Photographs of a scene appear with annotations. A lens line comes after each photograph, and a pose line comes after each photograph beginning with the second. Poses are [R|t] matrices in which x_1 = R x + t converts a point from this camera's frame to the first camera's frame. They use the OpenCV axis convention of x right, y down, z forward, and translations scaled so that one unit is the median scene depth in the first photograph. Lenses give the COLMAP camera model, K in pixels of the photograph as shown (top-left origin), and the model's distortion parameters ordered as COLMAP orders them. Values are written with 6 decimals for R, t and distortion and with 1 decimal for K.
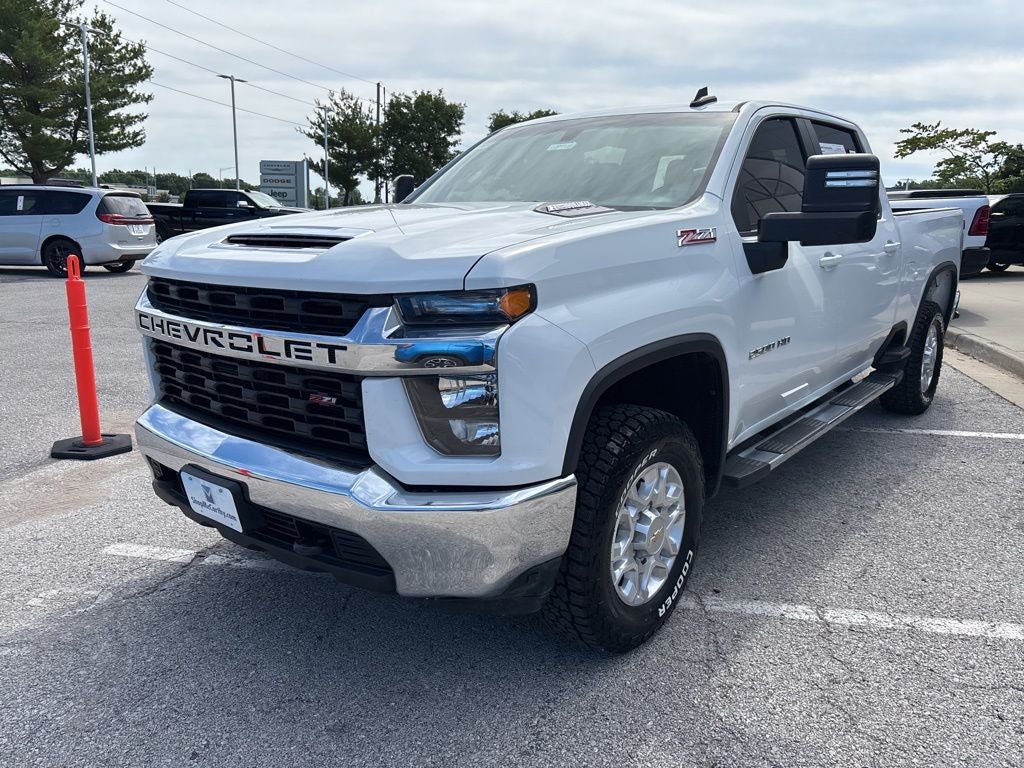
lens RADIAL K [[775.5, 0, 512.9], [0, 775.5, 389.9], [0, 0, 1]] dist [0.048737, -0.061102]
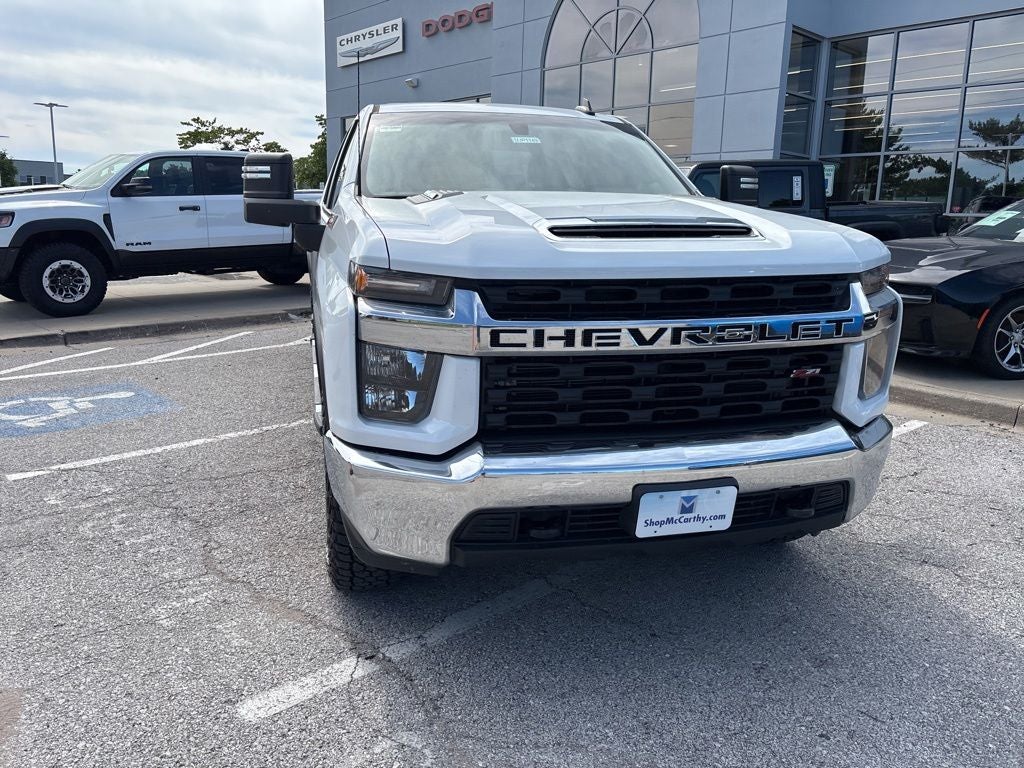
lens RADIAL K [[769.5, 0, 510.2], [0, 769.5, 381.5], [0, 0, 1]] dist [0.041311, -0.046438]
pose [[0.587275, -0.167993, 0.791762, -0.895211], [0.164137, 0.982616, 0.086741, -0.091381], [-0.792570, 0.079017, 0.604640, 0.444705]]
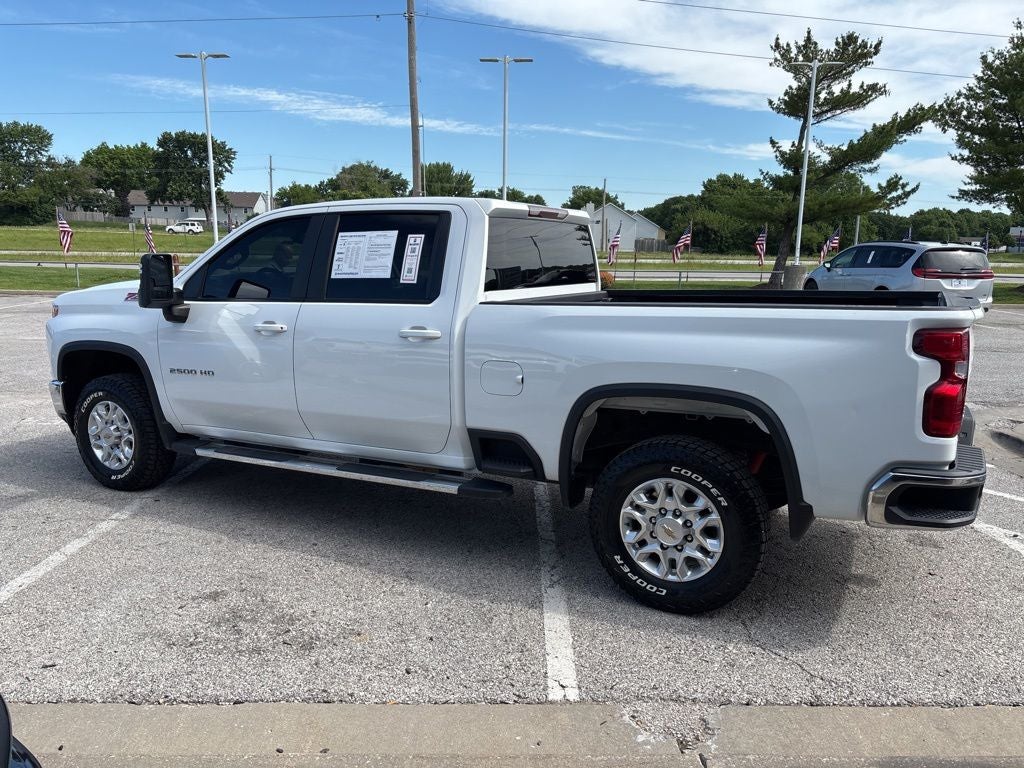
lens RADIAL K [[775.5, 0, 507.5], [0, 775.5, 386.5], [0, 0, 1]] dist [0.048737, -0.061102]
pose [[0.197082, 0.170534, -0.965441, 1.909491], [-0.226847, 0.965963, 0.124319, -0.352719], [0.953781, 0.194507, 0.229059, 1.212331]]
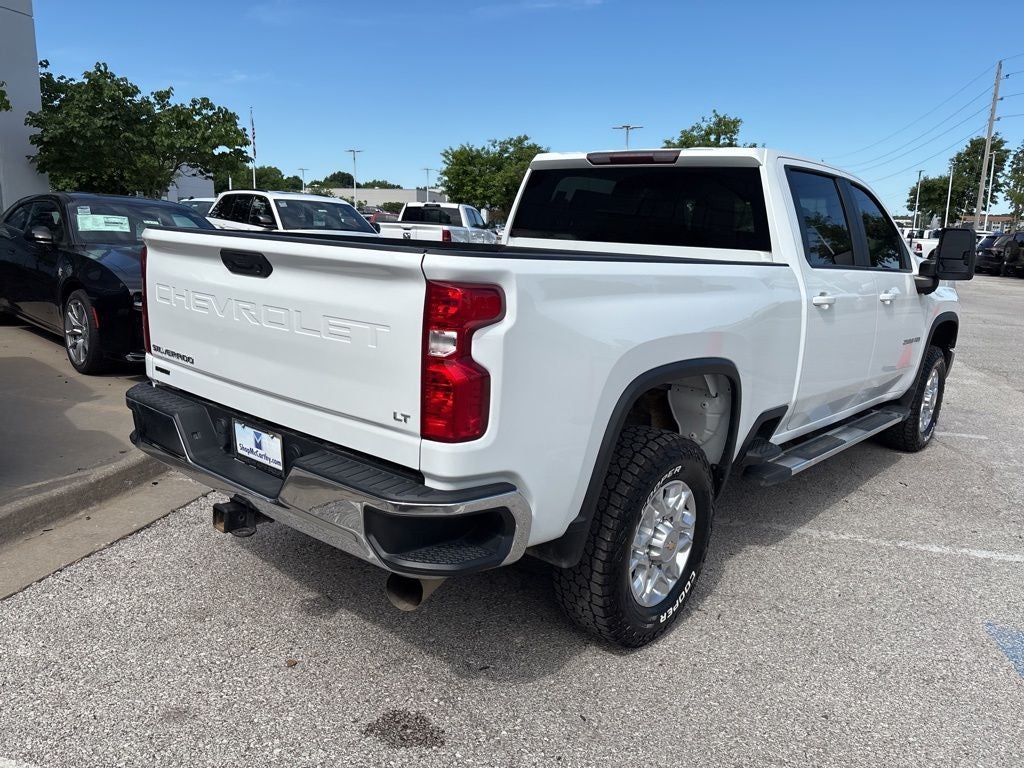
lens RADIAL K [[775.5, 0, 511.1], [0, 775.5, 378.4], [0, 0, 1]] dist [0.048737, -0.061102]
pose [[-0.998725, -0.048457, 0.014144, 0.634395], [-0.038509, 0.912537, 0.407176, -0.680373], [-0.032637, 0.406113, -0.913240, 2.850634]]
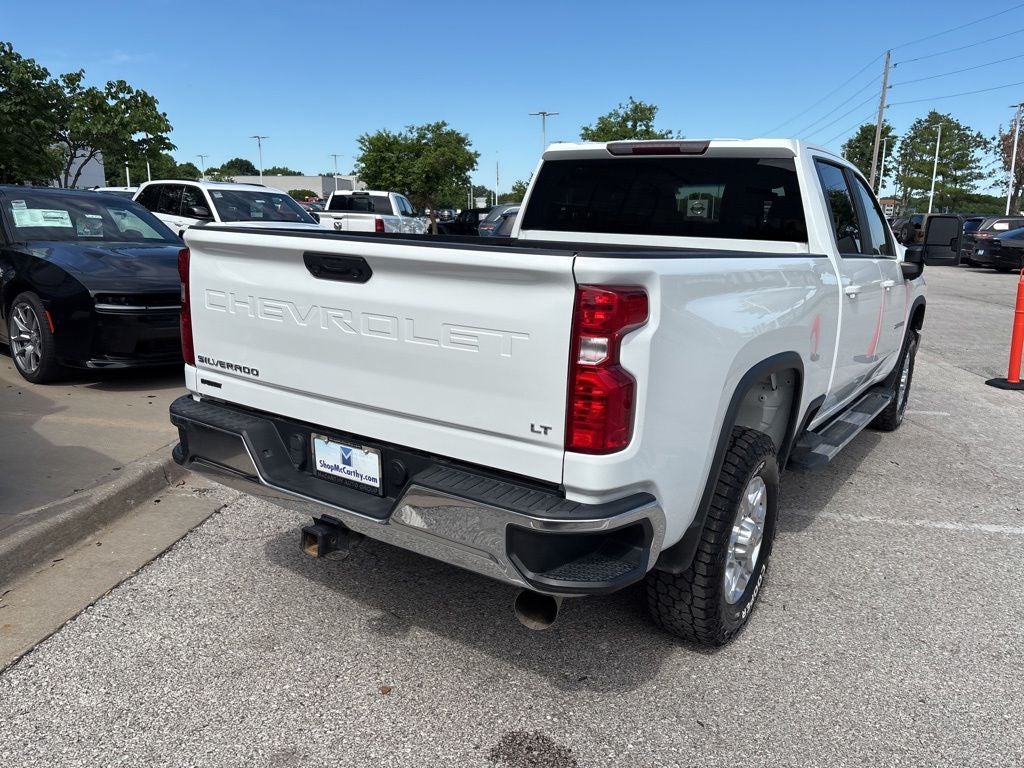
lens RADIAL K [[775.5, 0, 510.9], [0, 775.5, 383.3], [0, 0, 1]] dist [0.048737, -0.061102]
pose [[-0.994999, -0.013958, -0.098906, 0.821731], [-0.054671, 0.904806, 0.422300, -0.673735], [0.083597, 0.425595, -0.901044, 2.809455]]
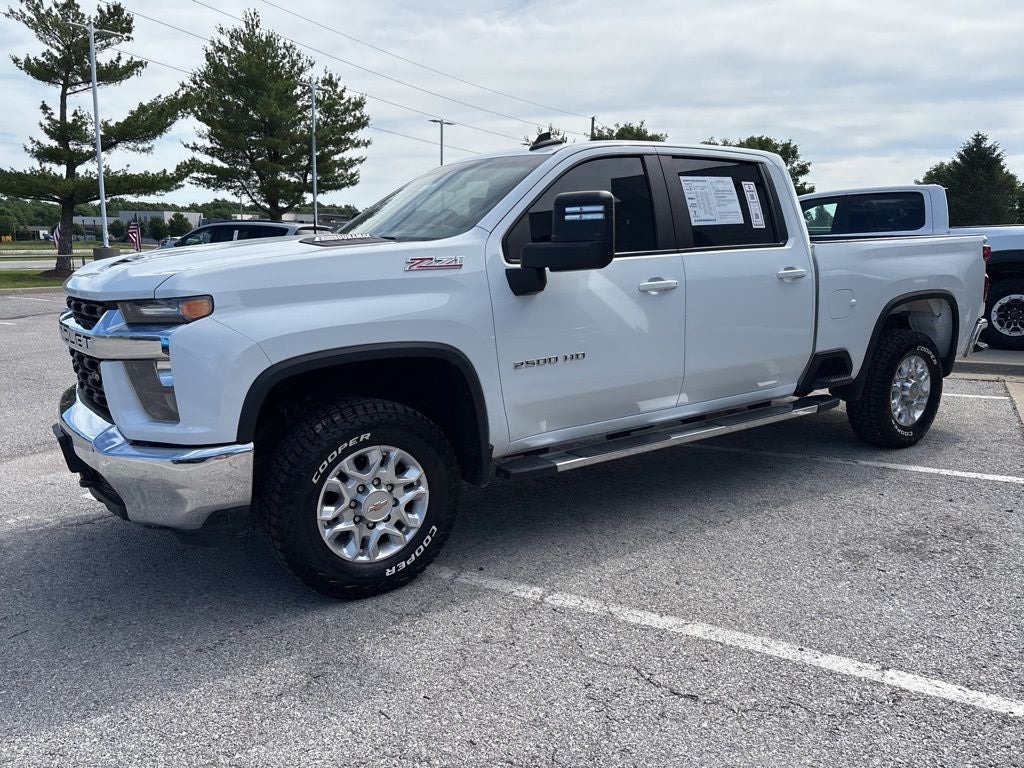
lens RADIAL K [[775.5, 0, 511.8], [0, 775.5, 384.3], [0, 0, 1]] dist [0.048737, -0.061102]
pose [[0.958537, 0.045235, -0.281354, 0.575788], [-0.056929, 0.997815, -0.033524, 0.020925], [0.279223, 0.048151, 0.959018, -0.093052]]
